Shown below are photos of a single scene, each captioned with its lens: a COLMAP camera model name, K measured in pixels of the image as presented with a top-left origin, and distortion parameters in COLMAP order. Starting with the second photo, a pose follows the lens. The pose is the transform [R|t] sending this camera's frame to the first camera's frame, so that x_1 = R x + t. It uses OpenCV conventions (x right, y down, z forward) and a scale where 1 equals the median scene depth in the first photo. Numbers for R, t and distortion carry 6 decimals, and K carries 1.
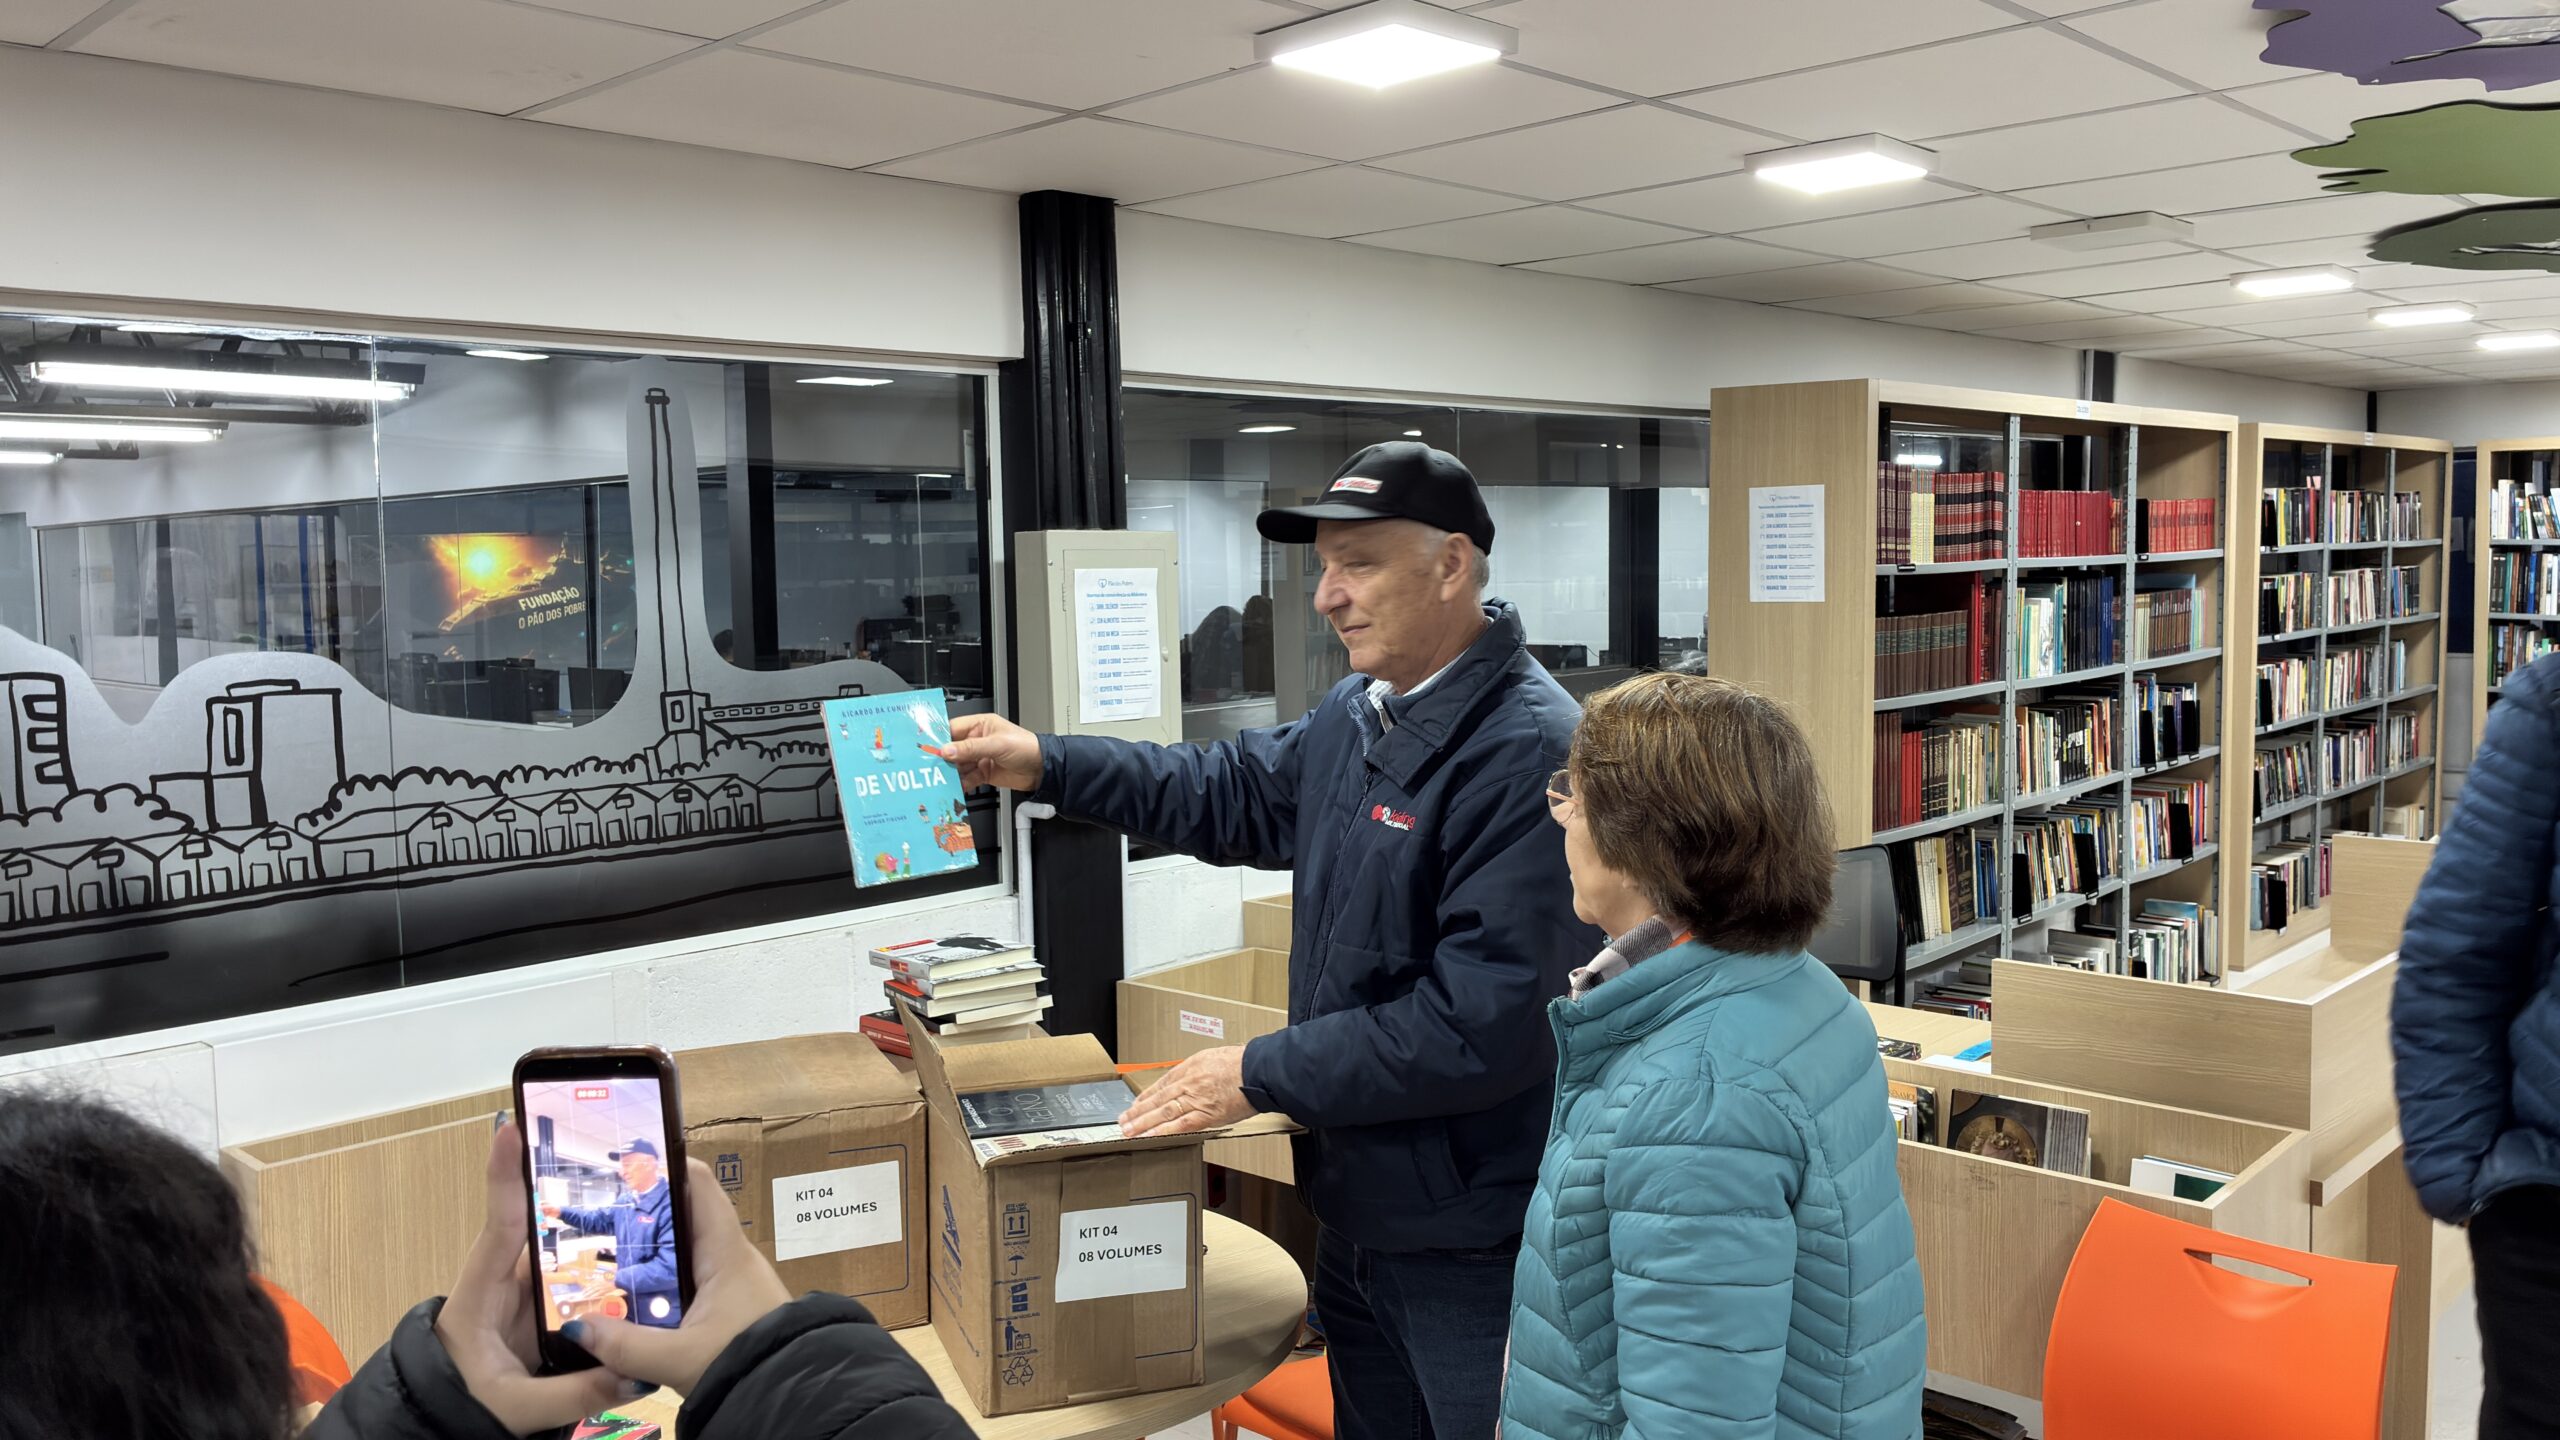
lens RADIAL K [[1923.4, 0, 1276.2], [0, 1923.4, 688.8], [0, 0, 1]] dist [0.025020, 0.000736]
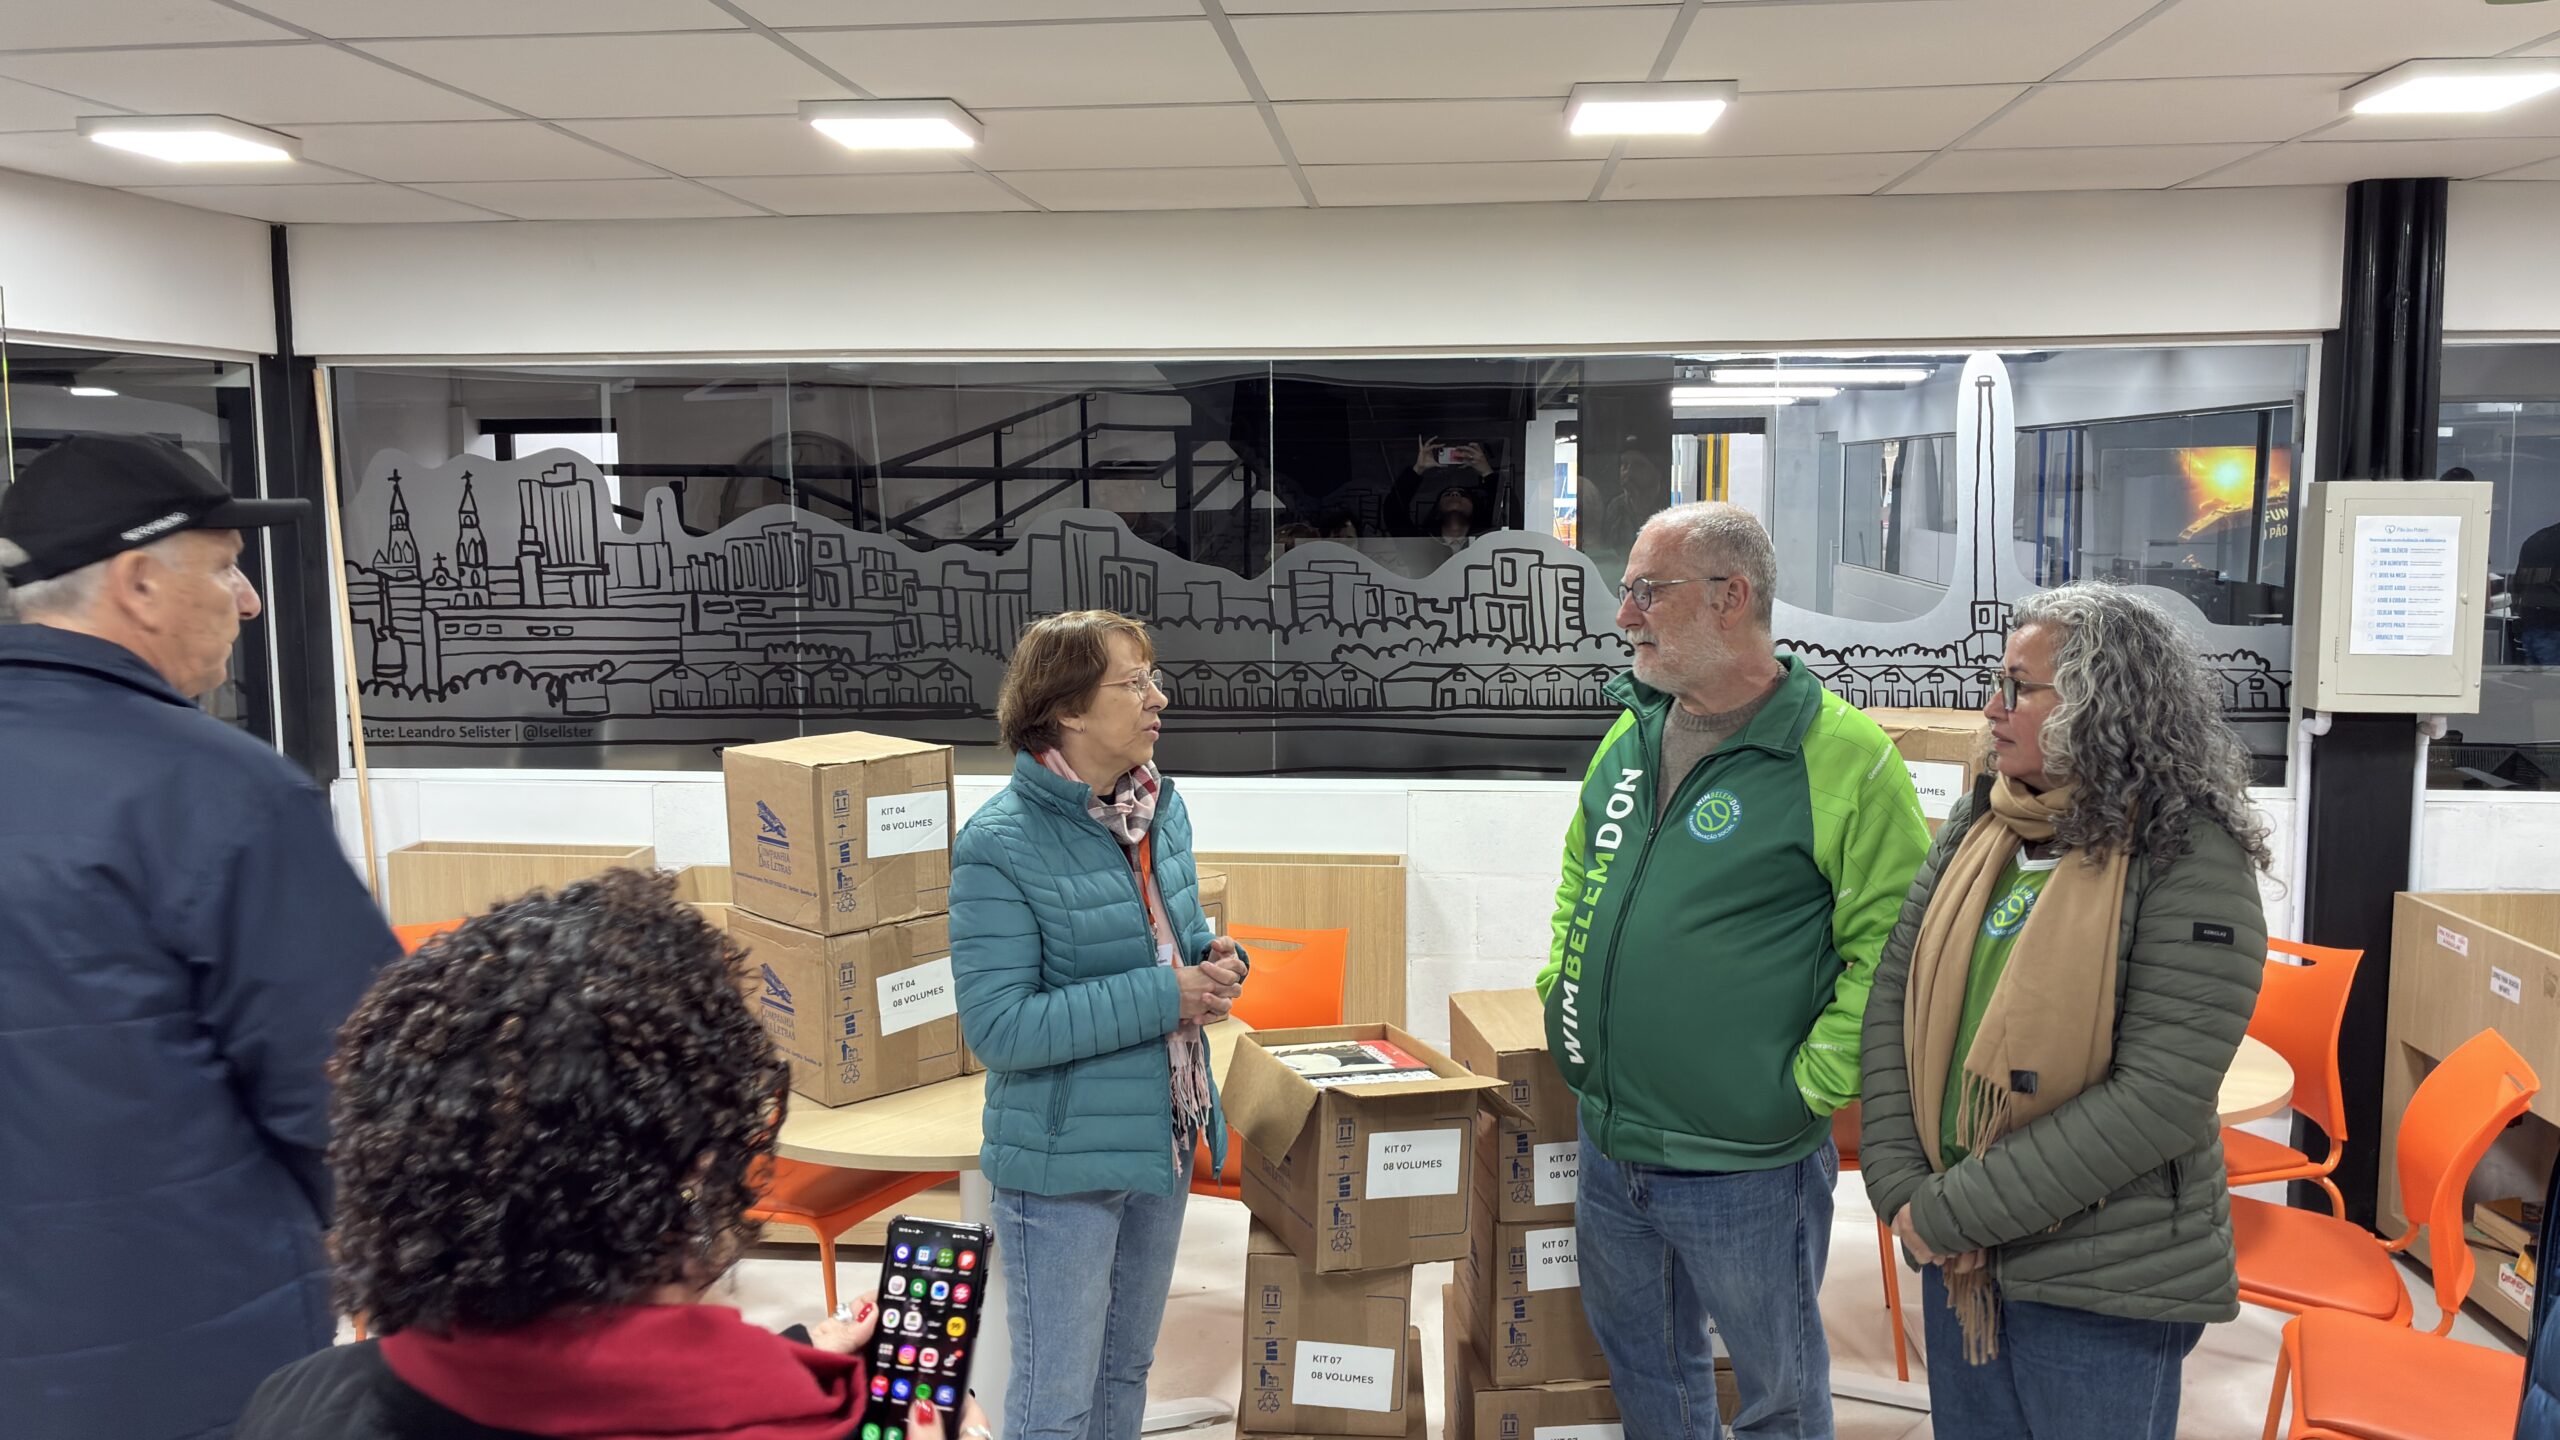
lens RADIAL K [[1926.6, 0, 1271.2], [0, 1926.6, 701.9], [0, 0, 1]] dist [0.075107, -0.178396]
pose [[0.625252, 0.107447, -0.772991, 0.406522], [-0.058548, 0.994144, 0.090830, -0.020951], [0.778224, -0.011534, 0.627881, -0.219206]]
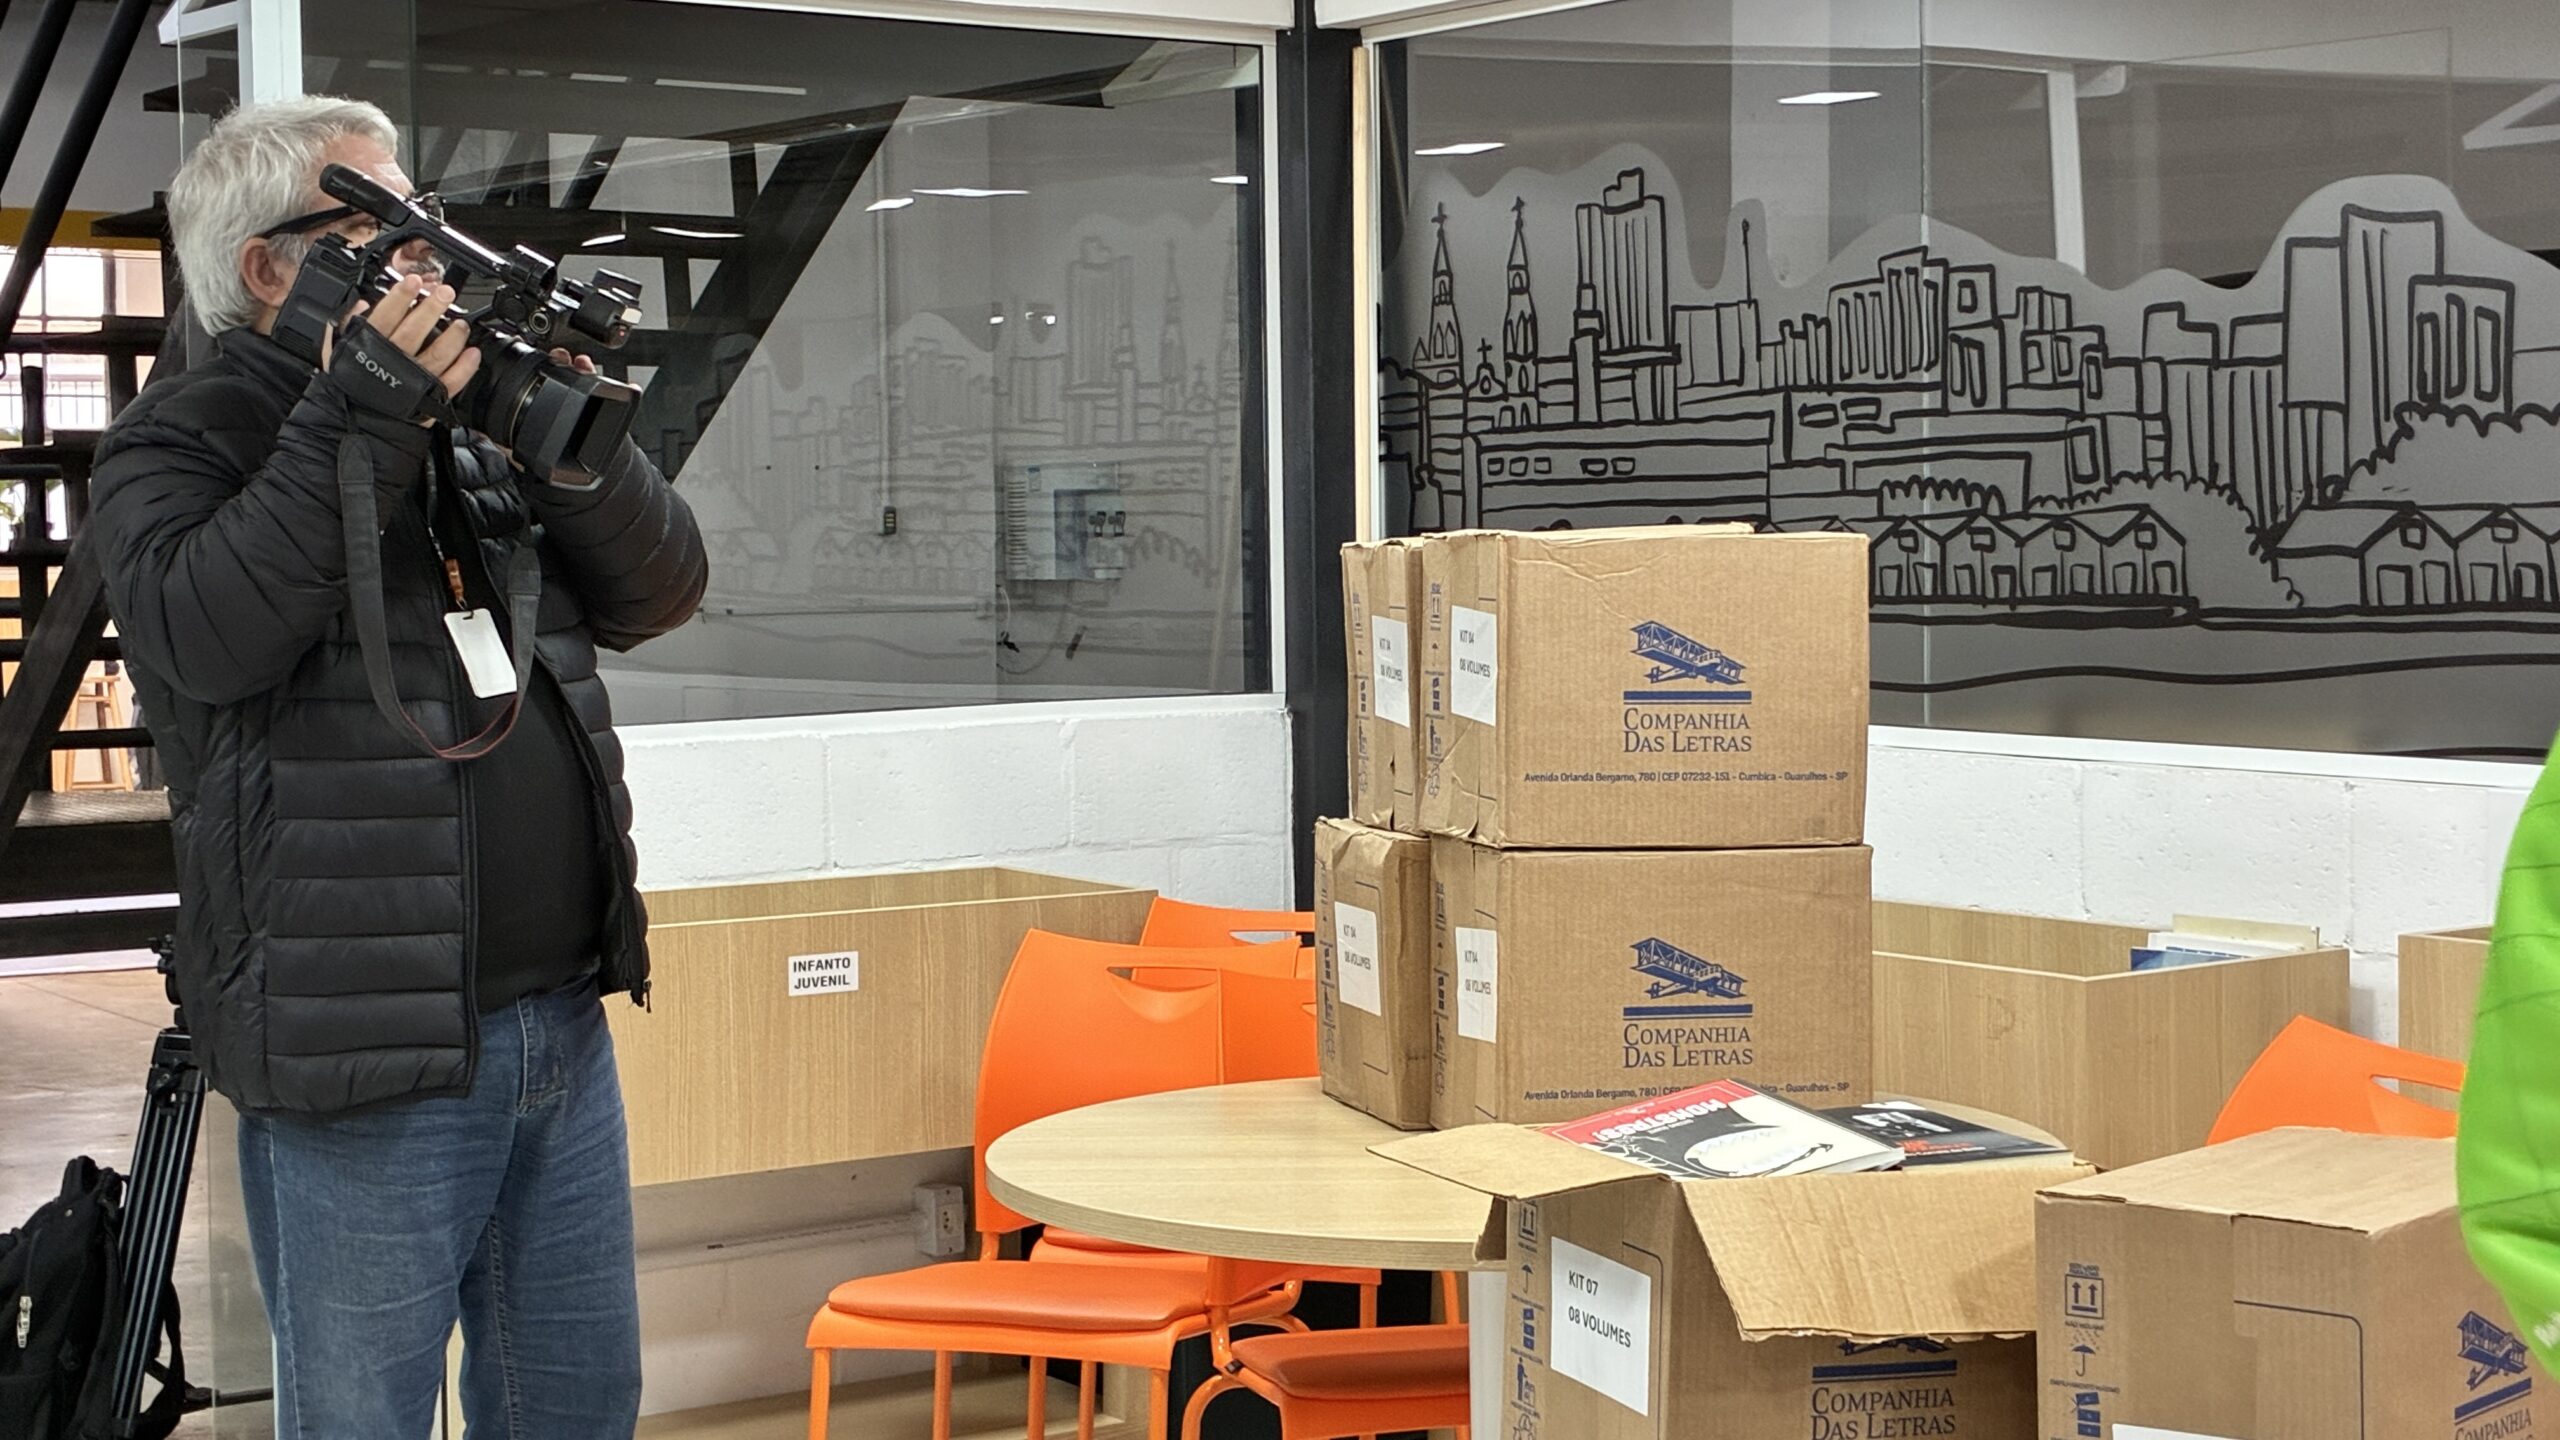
lens RADIAL K [[3848.4, 0, 1280.0], [0, 3848.4, 720.0], [0, 0, 1]] dist [0.210906, -1.299577]
pose [[-0.185394, 0.072444, -0.979990, 0.587604], [-0.048890, 0.995364, 0.082830, 0.061892], [0.981447, 0.063268, -0.180992, 0.398441]]
